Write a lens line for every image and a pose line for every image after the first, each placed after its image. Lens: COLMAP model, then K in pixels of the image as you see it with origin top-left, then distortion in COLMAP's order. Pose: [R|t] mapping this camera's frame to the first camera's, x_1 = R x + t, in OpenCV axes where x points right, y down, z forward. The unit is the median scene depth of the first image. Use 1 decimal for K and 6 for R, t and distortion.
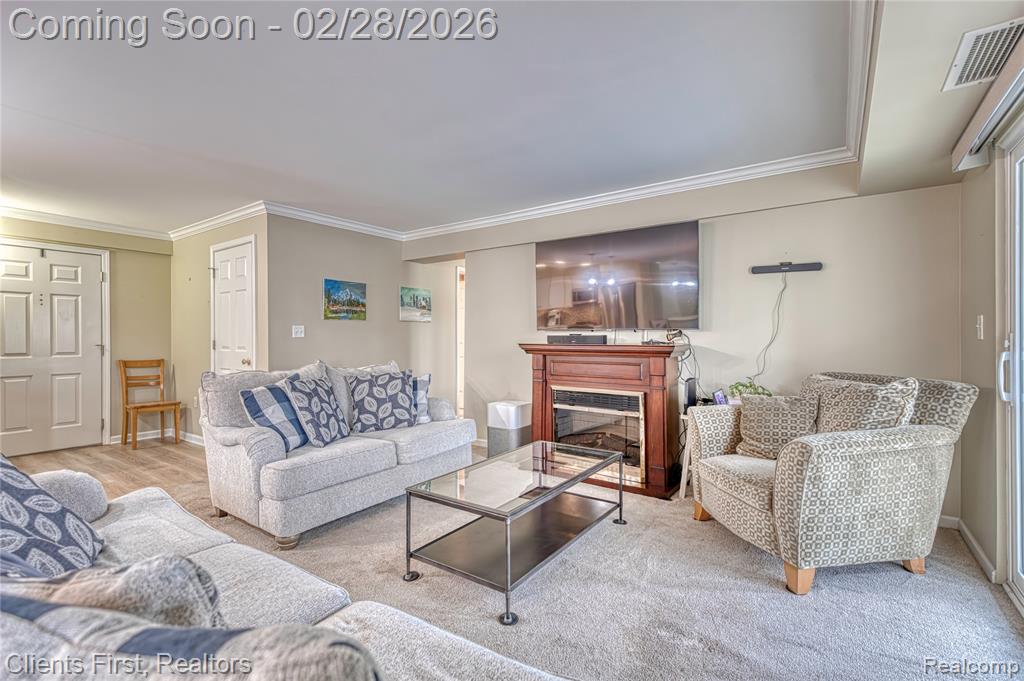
lens RADIAL K [[467.9, 0, 505.4], [0, 467.9, 339.8], [0, 0, 1]] dist [0.003578, -0.001273]
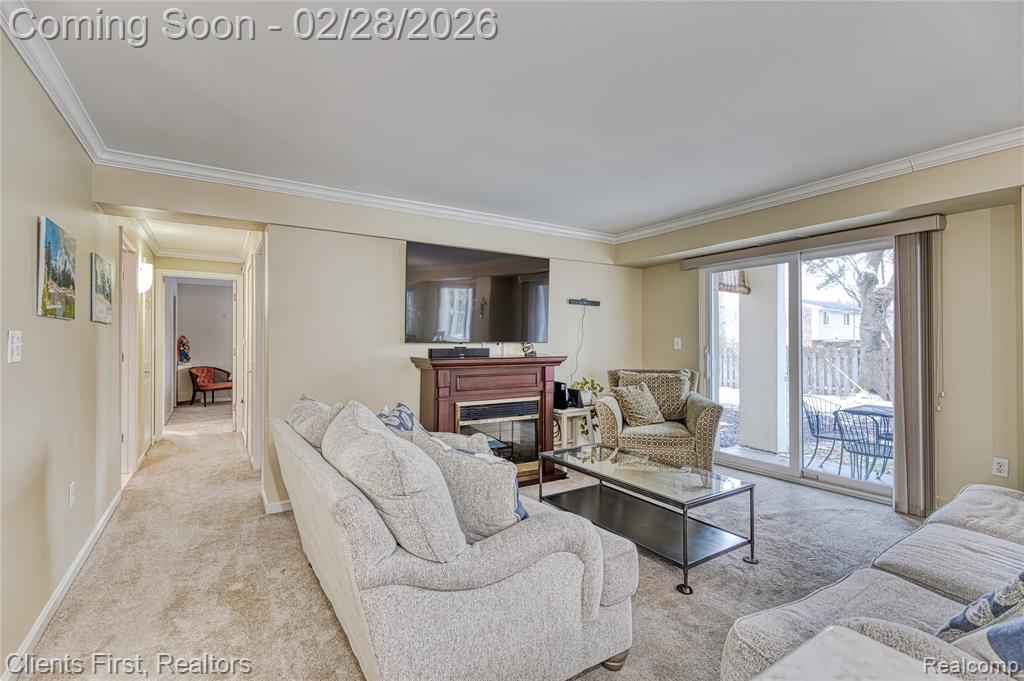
lens RADIAL K [[467.9, 0, 478.1], [0, 467.9, 336.4], [0, 0, 1]] dist [0.003578, -0.001273]
pose [[0.389707, 0.010045, 0.920884, -0.771263], [0.005942, 0.999892, -0.013421, -0.021952], [-0.920920, 0.010702, 0.389605, 0.614075]]
